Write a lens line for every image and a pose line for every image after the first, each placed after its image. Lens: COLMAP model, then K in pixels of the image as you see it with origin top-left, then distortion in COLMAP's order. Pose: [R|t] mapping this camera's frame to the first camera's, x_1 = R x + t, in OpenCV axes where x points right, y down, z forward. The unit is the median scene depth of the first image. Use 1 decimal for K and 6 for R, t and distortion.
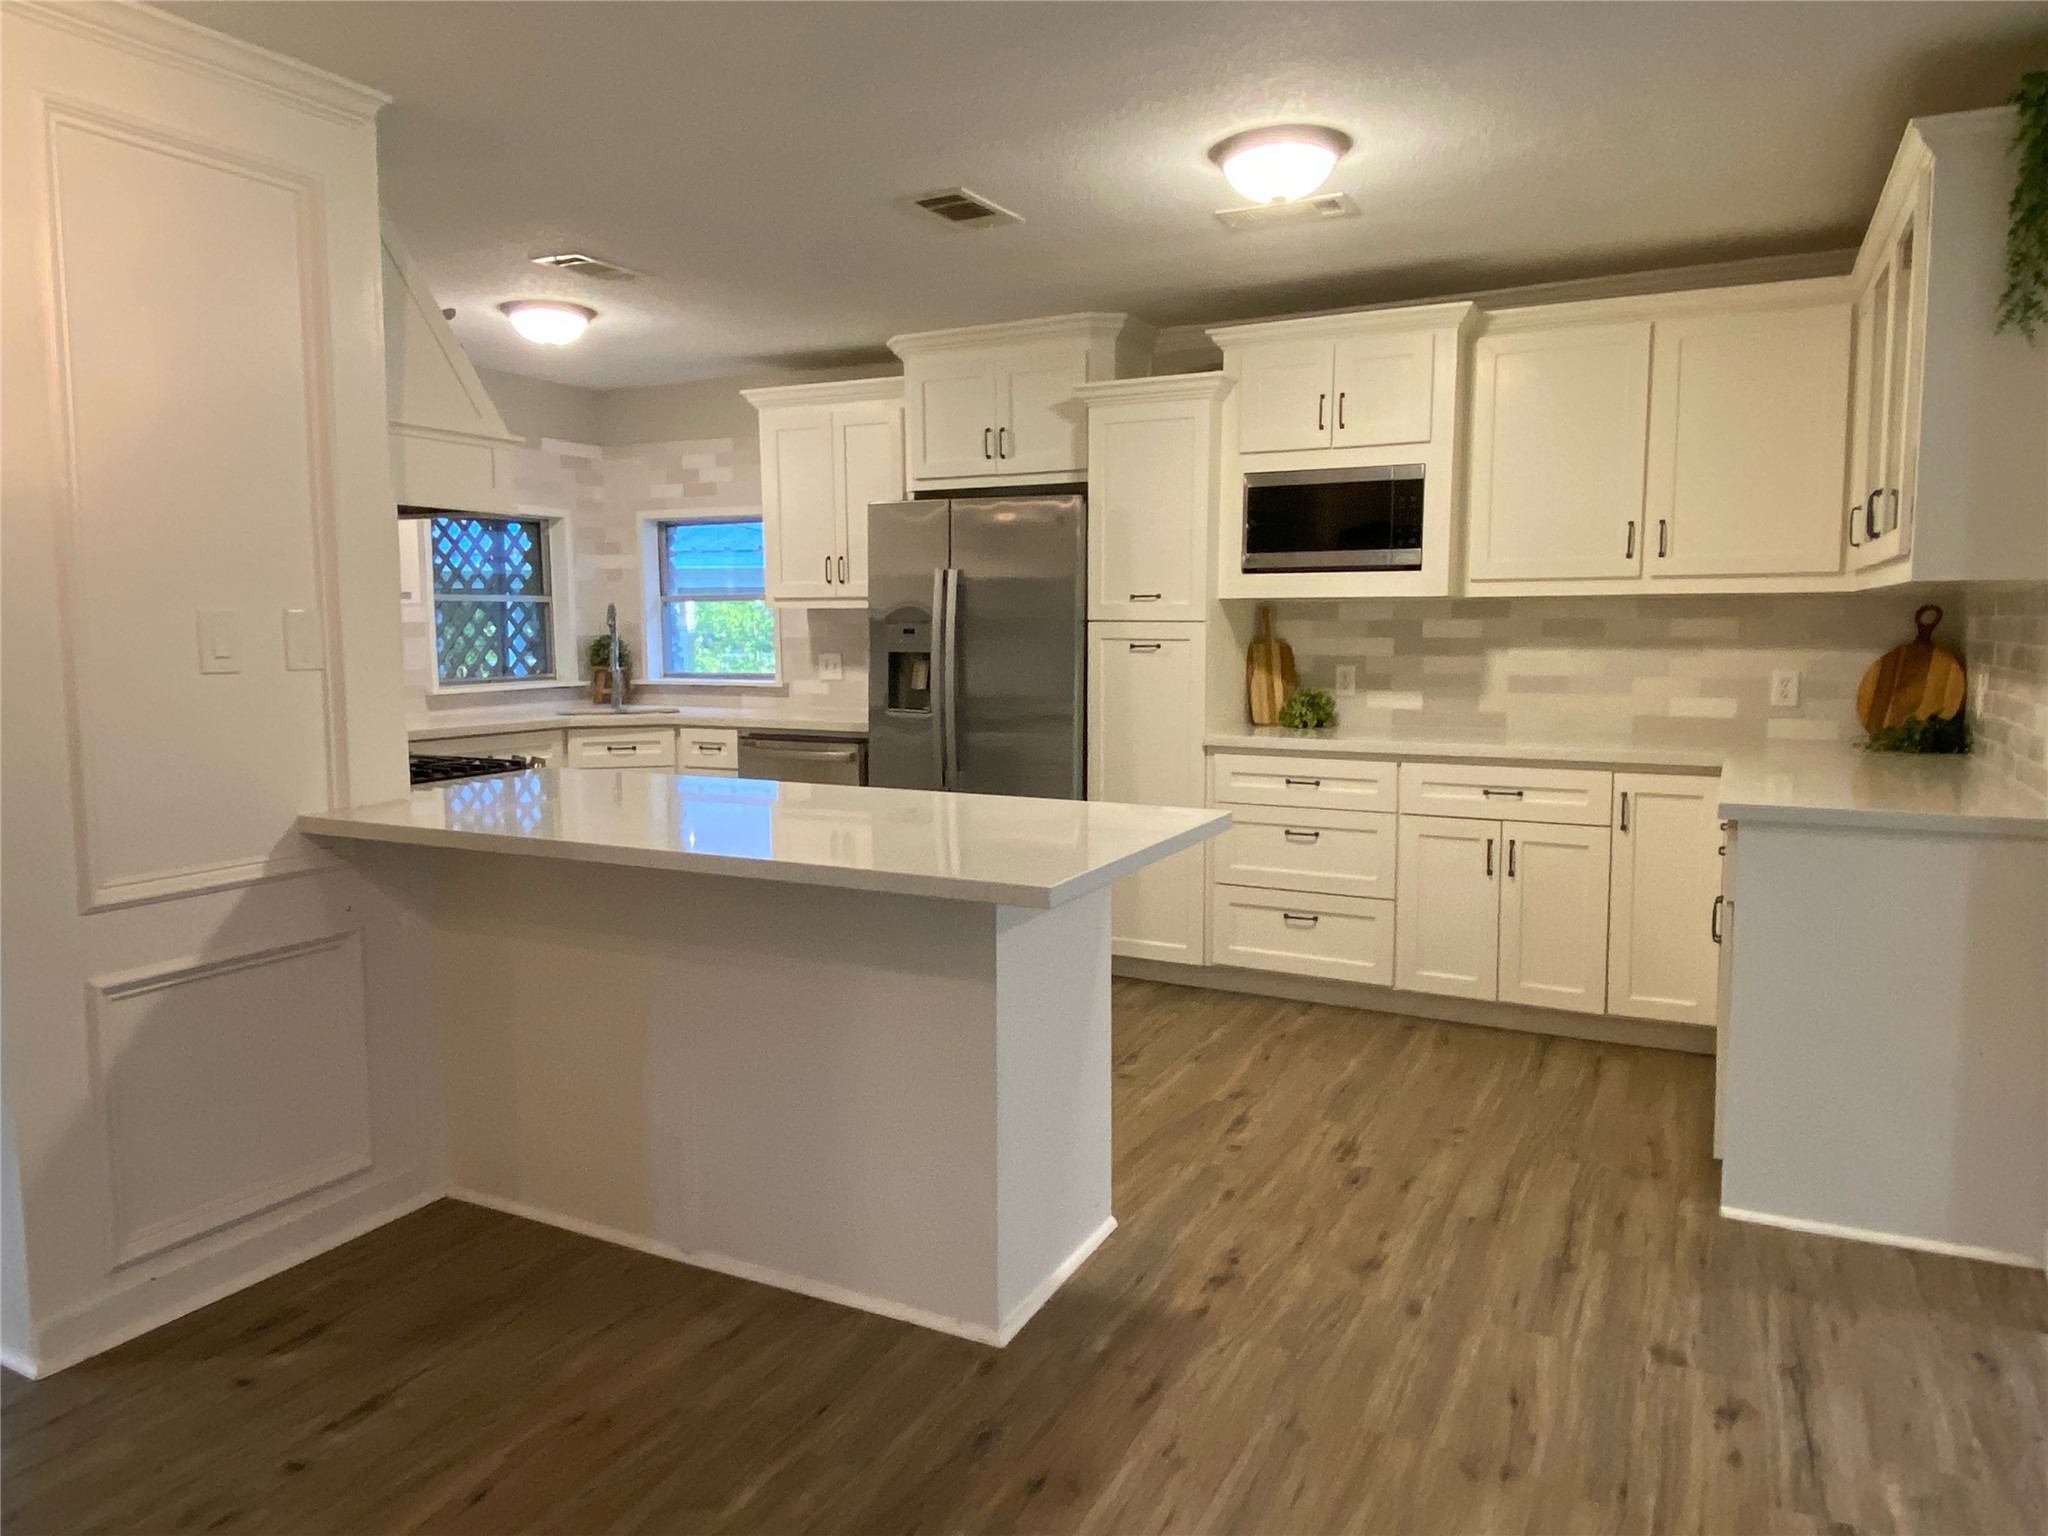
lens RADIAL K [[1350.8, 0, 1029.3], [0, 1350.8, 746.9], [0, 0, 1]] dist [0.142705, -0.177347]
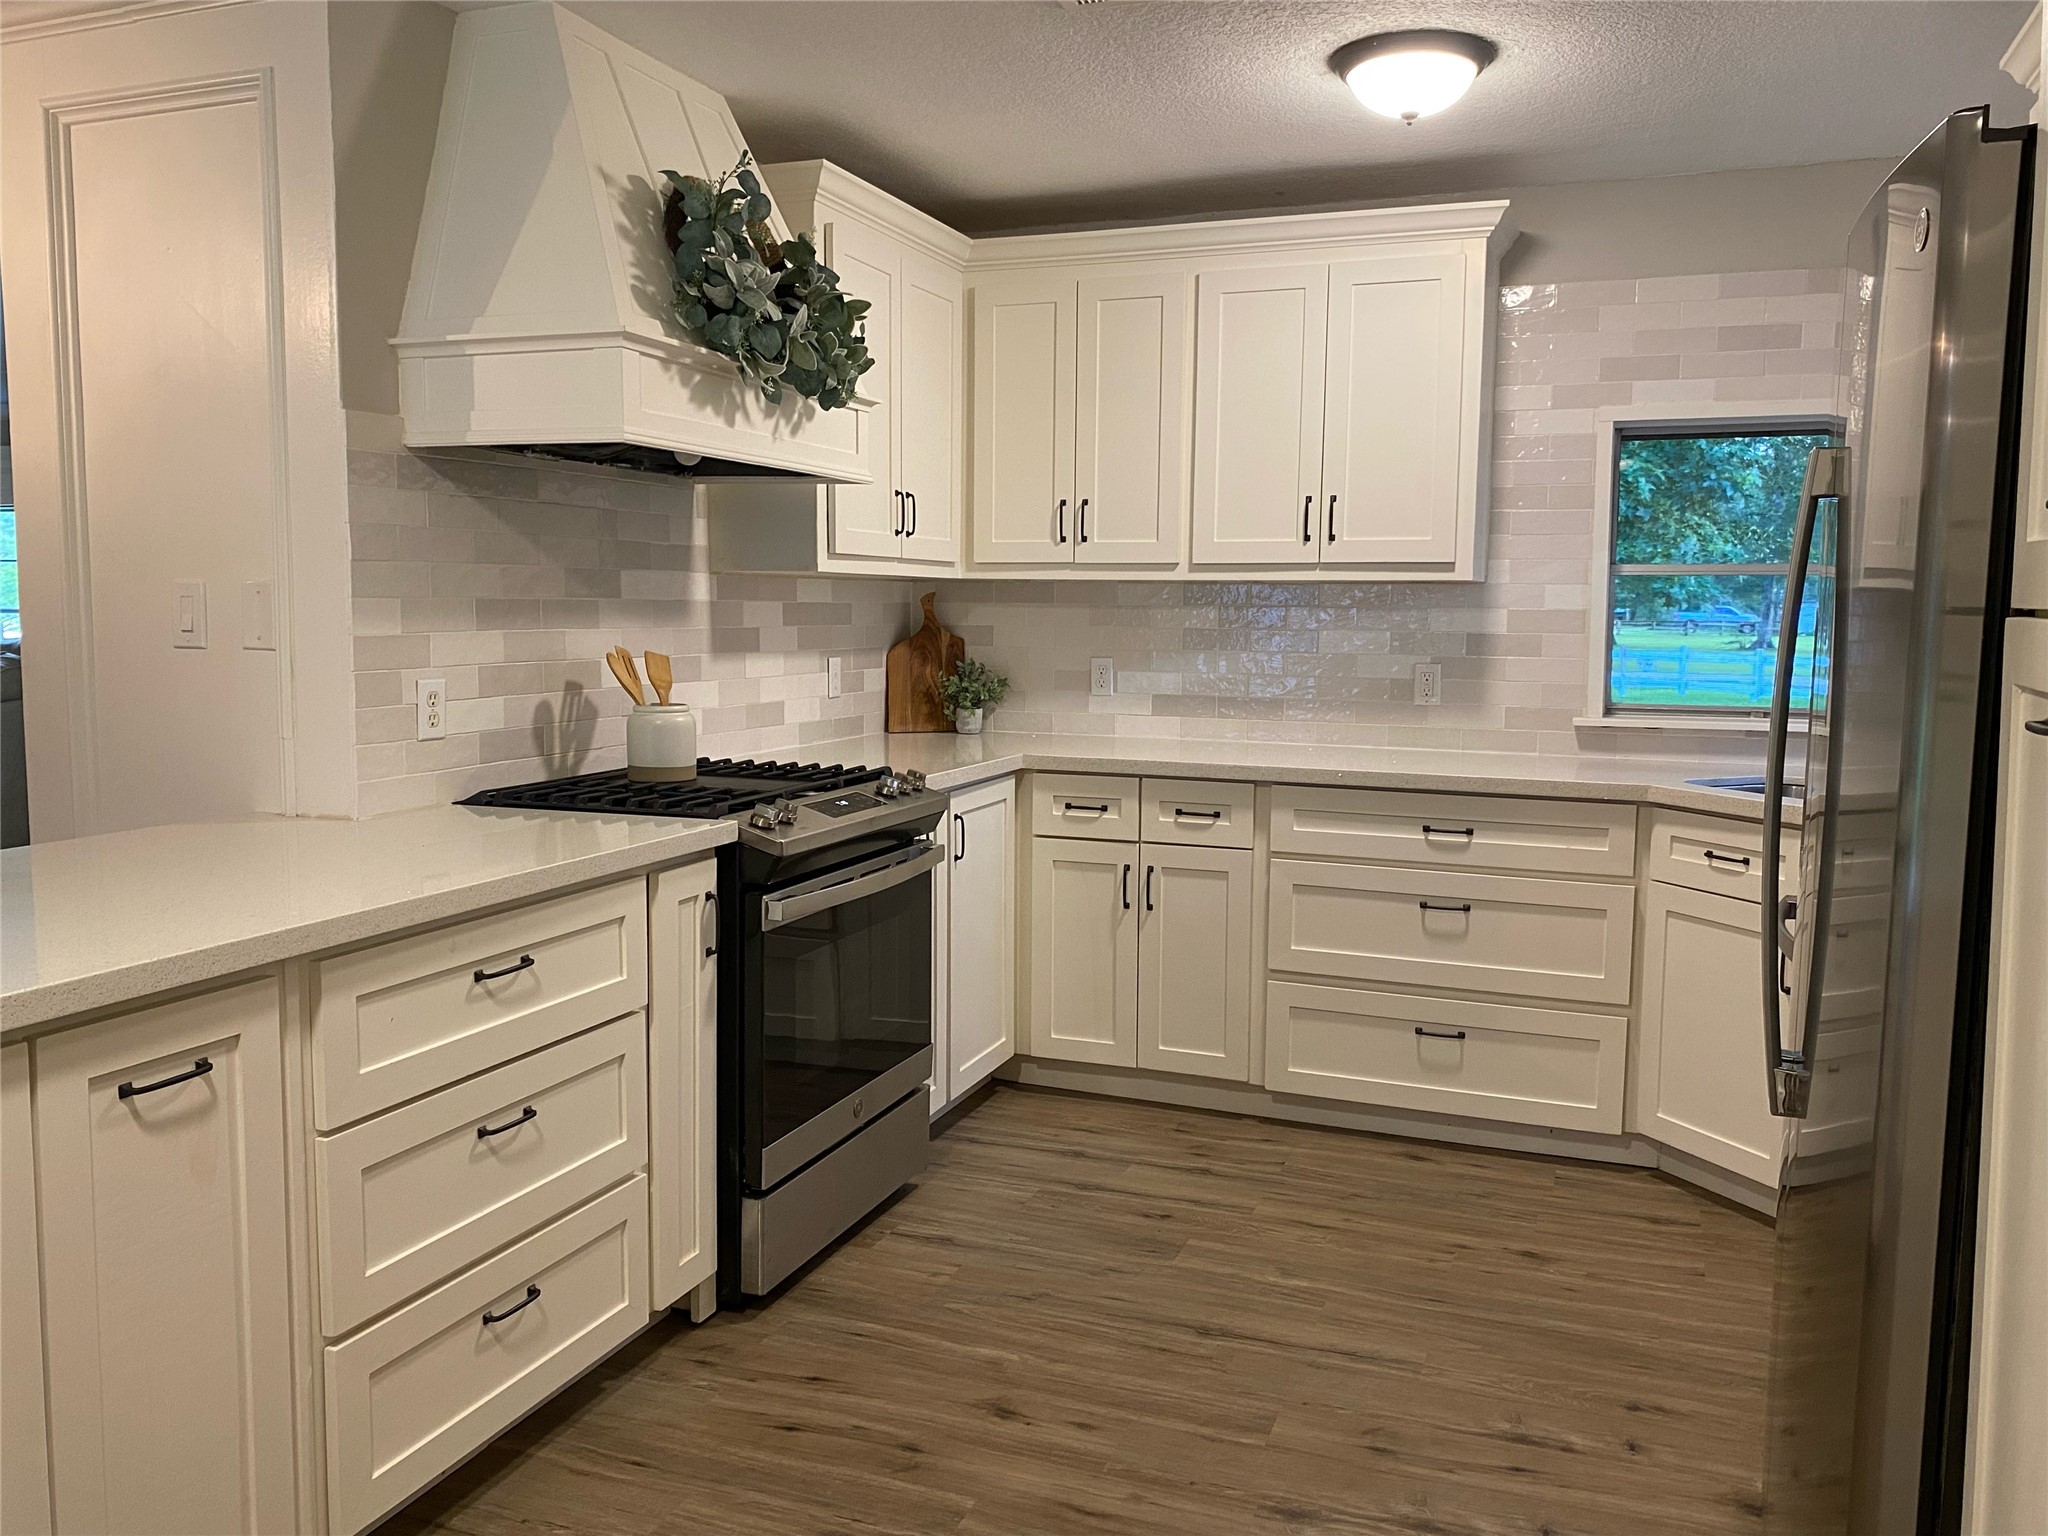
lens RADIAL K [[1626.4, 0, 997.6], [0, 1626.4, 733.0], [0, 0, 1]] dist [0.032848, -0.010737]
pose [[0.090958, 0.086374, -0.992102, 0.342318], [-0.102988, 0.991706, 0.076898, -0.078516], [0.990515, 0.095180, 0.099099, 0.825518]]
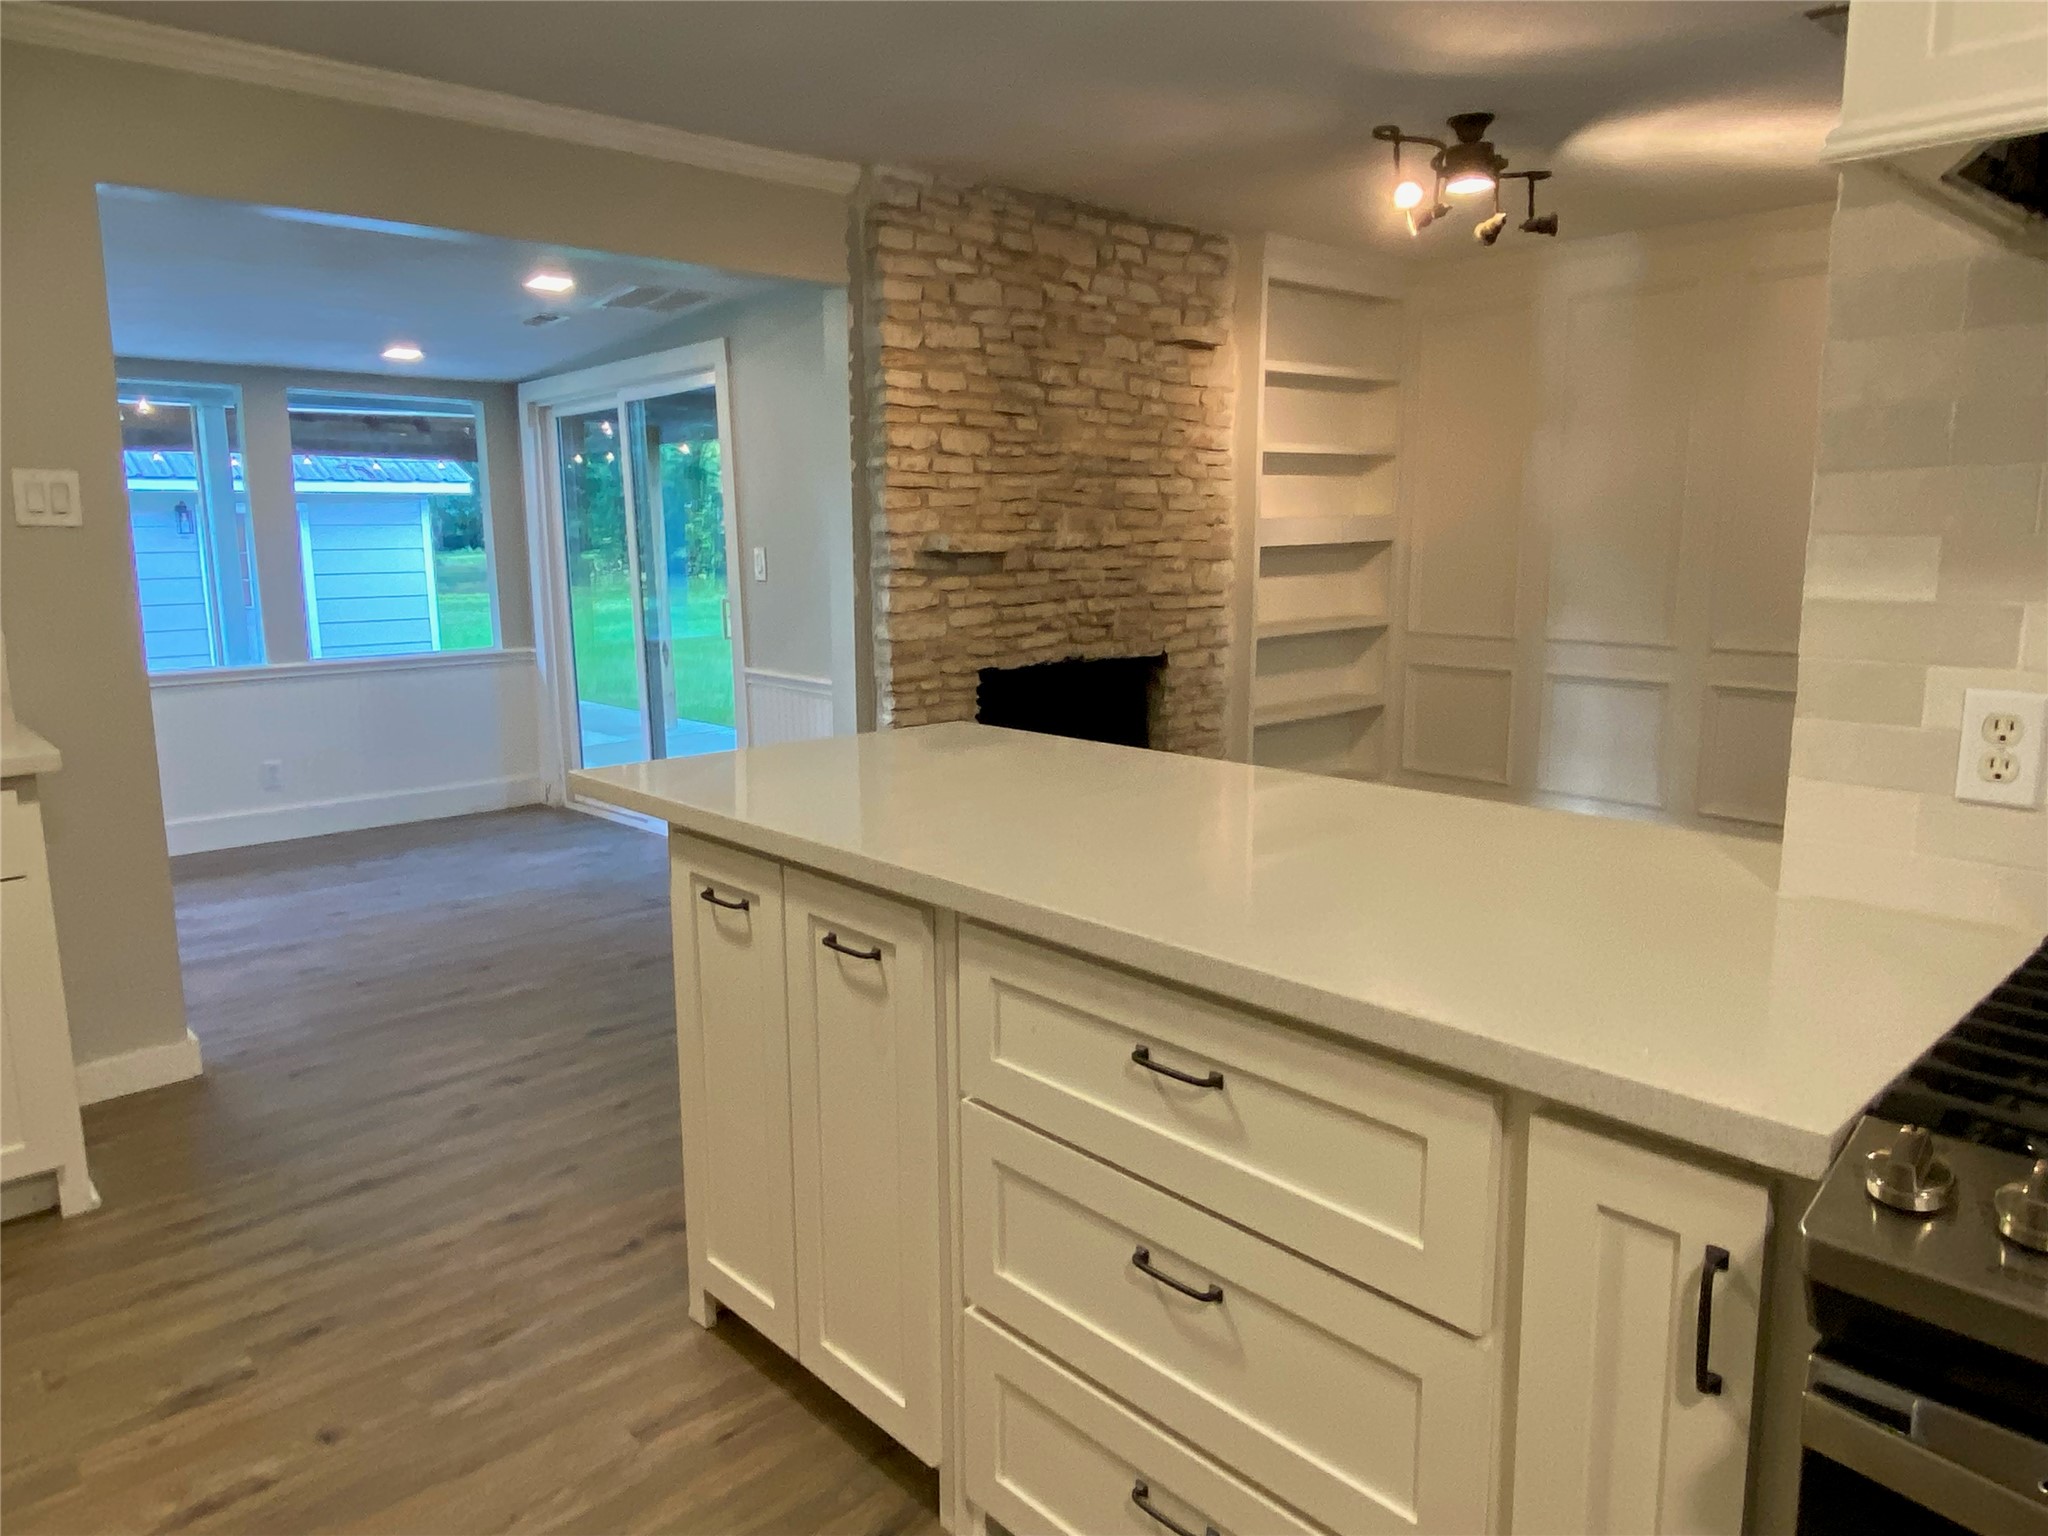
lens RADIAL K [[1350.8, 0, 1029.3], [0, 1350.8, 746.9], [0, 0, 1]] dist [0.142705, -0.177347]
pose [[-0.939086, -0.043181, 0.340960, -0.240076], [0.044501, 0.968447, 0.245213, -0.096677], [-0.340790, 0.245449, -0.907533, 1.001423]]
